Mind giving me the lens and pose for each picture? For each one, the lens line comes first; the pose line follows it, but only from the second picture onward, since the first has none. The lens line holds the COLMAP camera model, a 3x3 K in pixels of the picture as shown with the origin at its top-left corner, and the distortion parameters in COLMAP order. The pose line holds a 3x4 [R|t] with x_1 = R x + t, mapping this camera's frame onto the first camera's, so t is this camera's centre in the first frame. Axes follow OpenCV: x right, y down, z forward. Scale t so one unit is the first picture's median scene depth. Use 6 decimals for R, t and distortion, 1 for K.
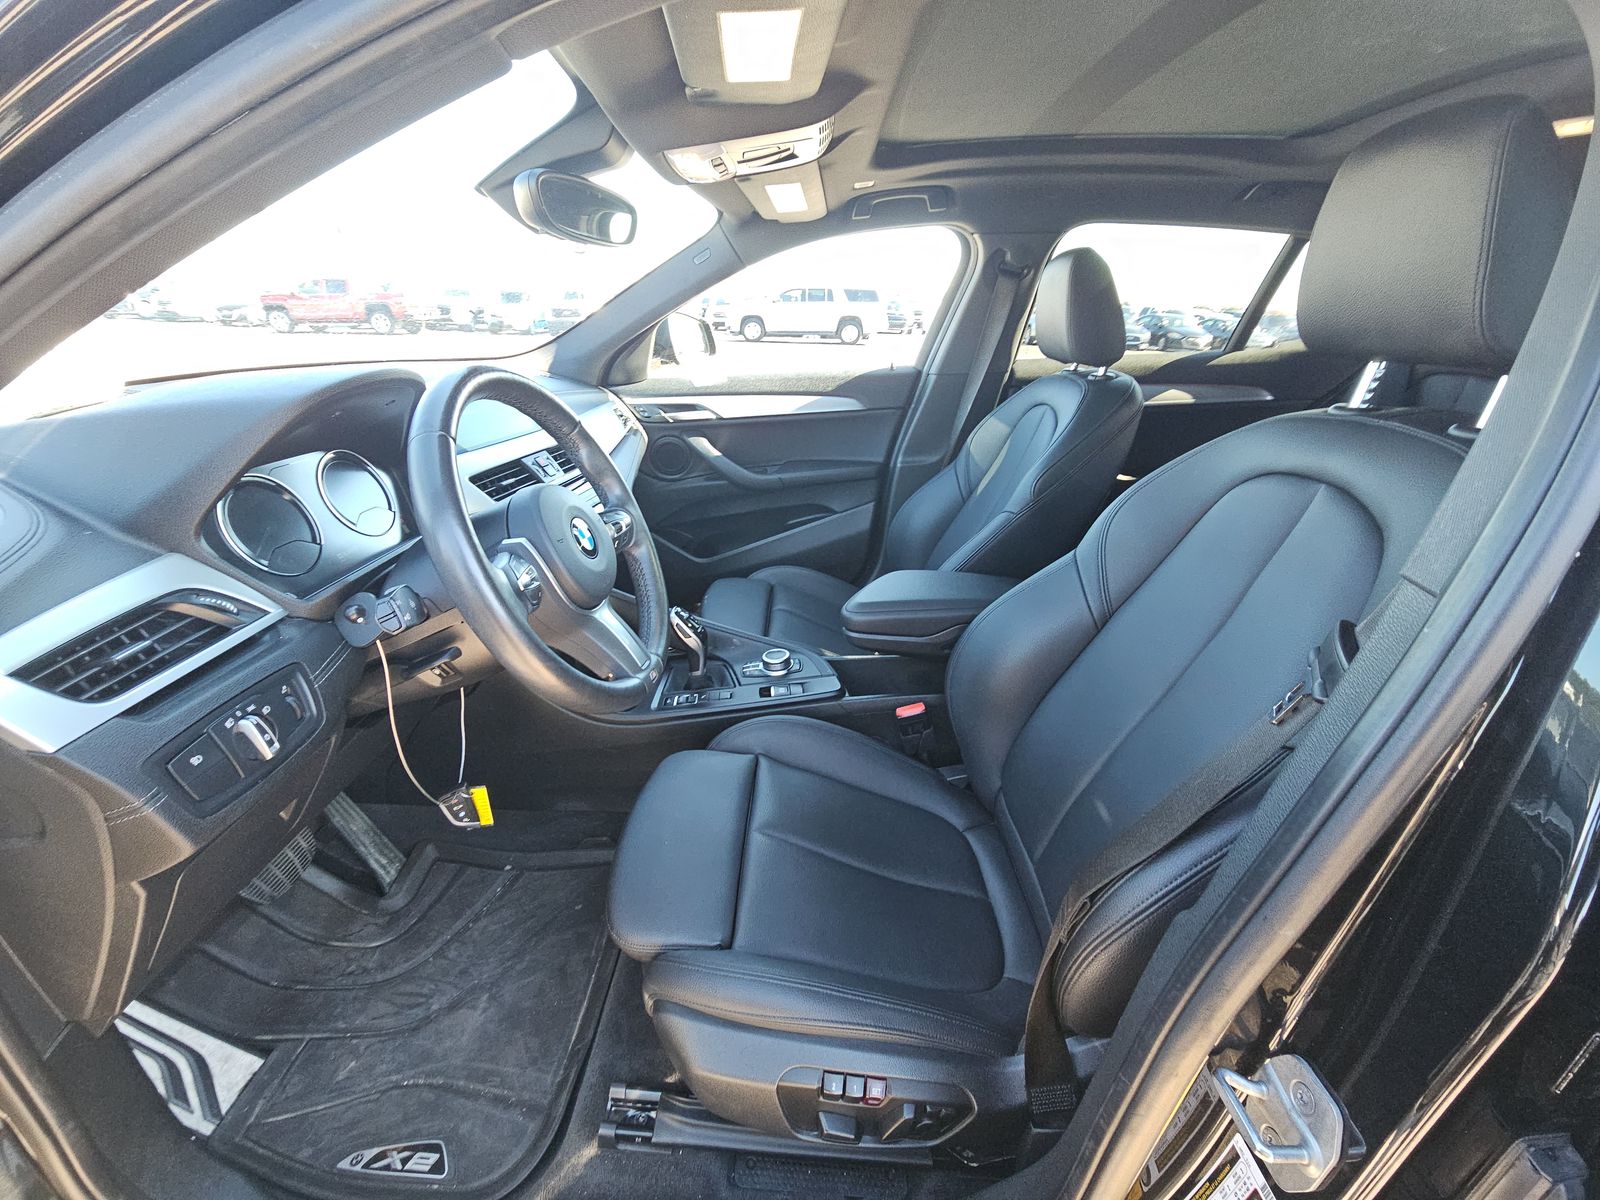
lens RADIAL K [[654.7, 0, 800.0], [0, 654.7, 600.0], [0, 0, 1]] dist [-0.004073, -0.000187]
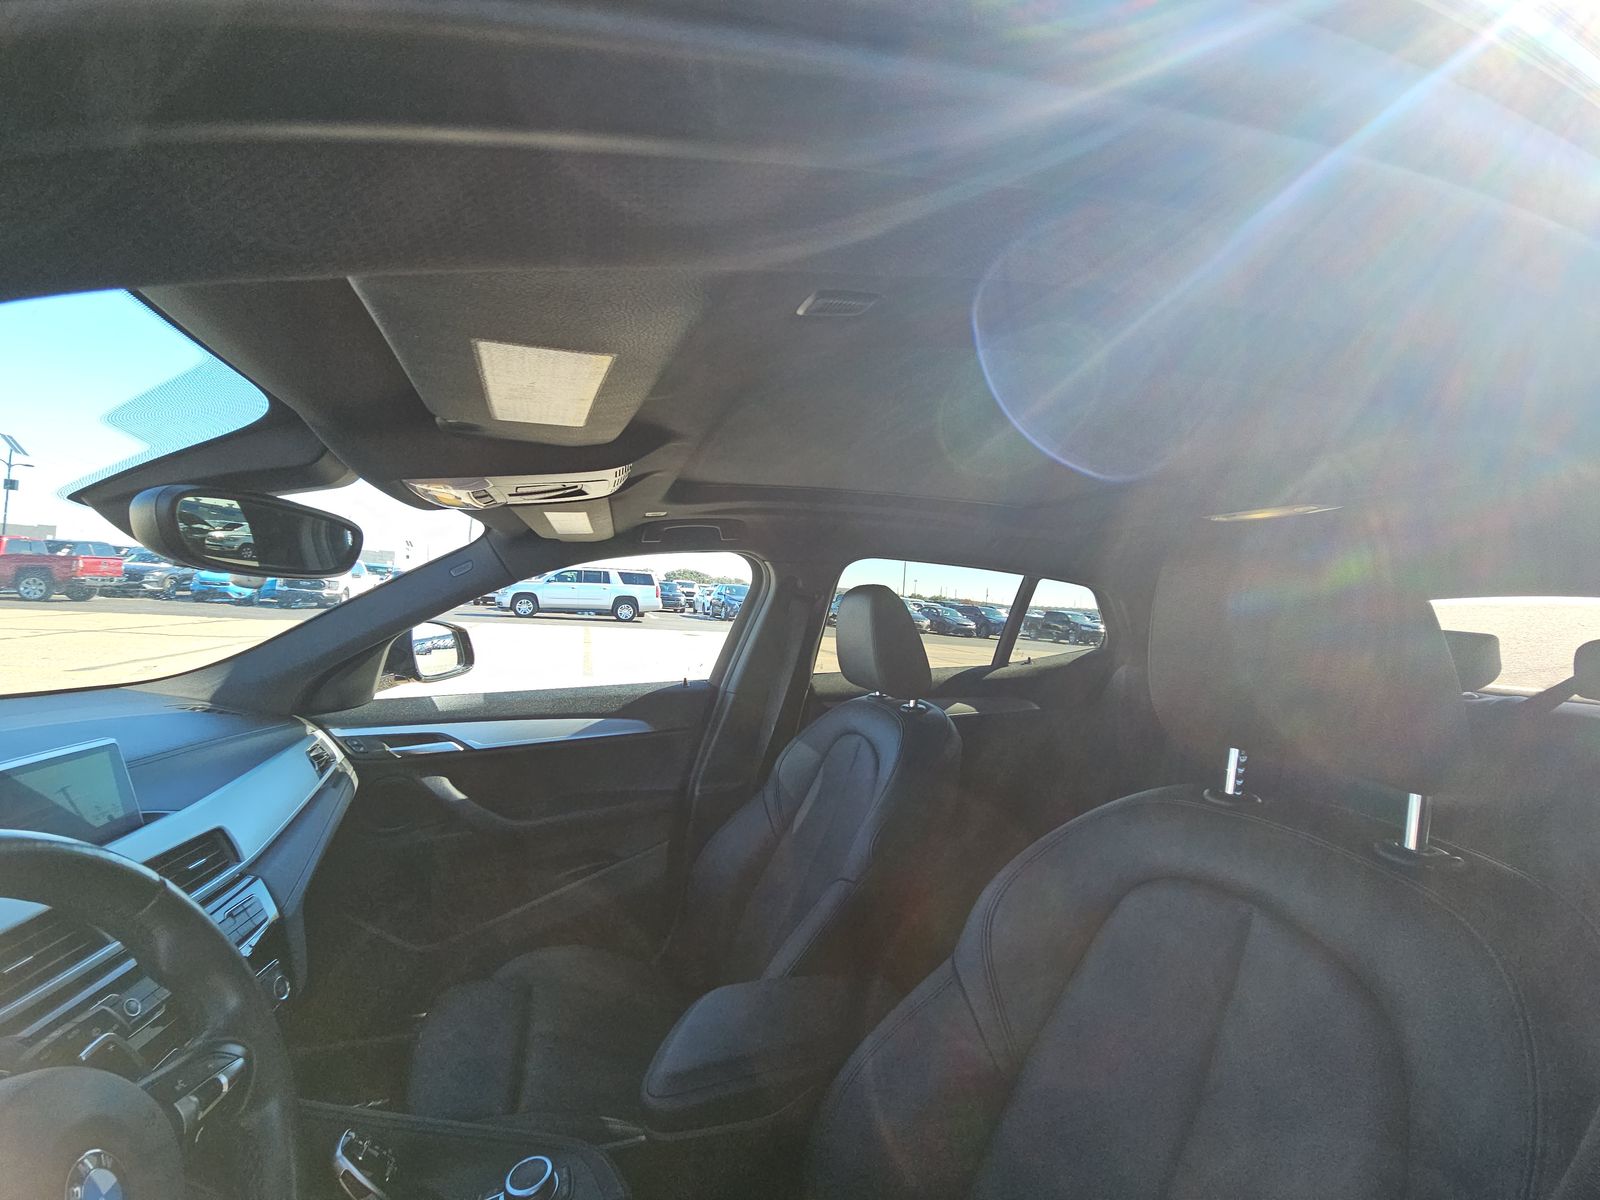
lens RADIAL K [[636.8, 0, 800.0], [0, 636.8, 600.0], [0, 0, 1]] dist [0.000142, -0.003968]
pose [[0.942124, 0.028745, 0.334029, -0.009152], [0.102937, 0.923394, -0.369795, -0.130045], [-0.319070, 0.382777, 0.866993, 0.147831]]
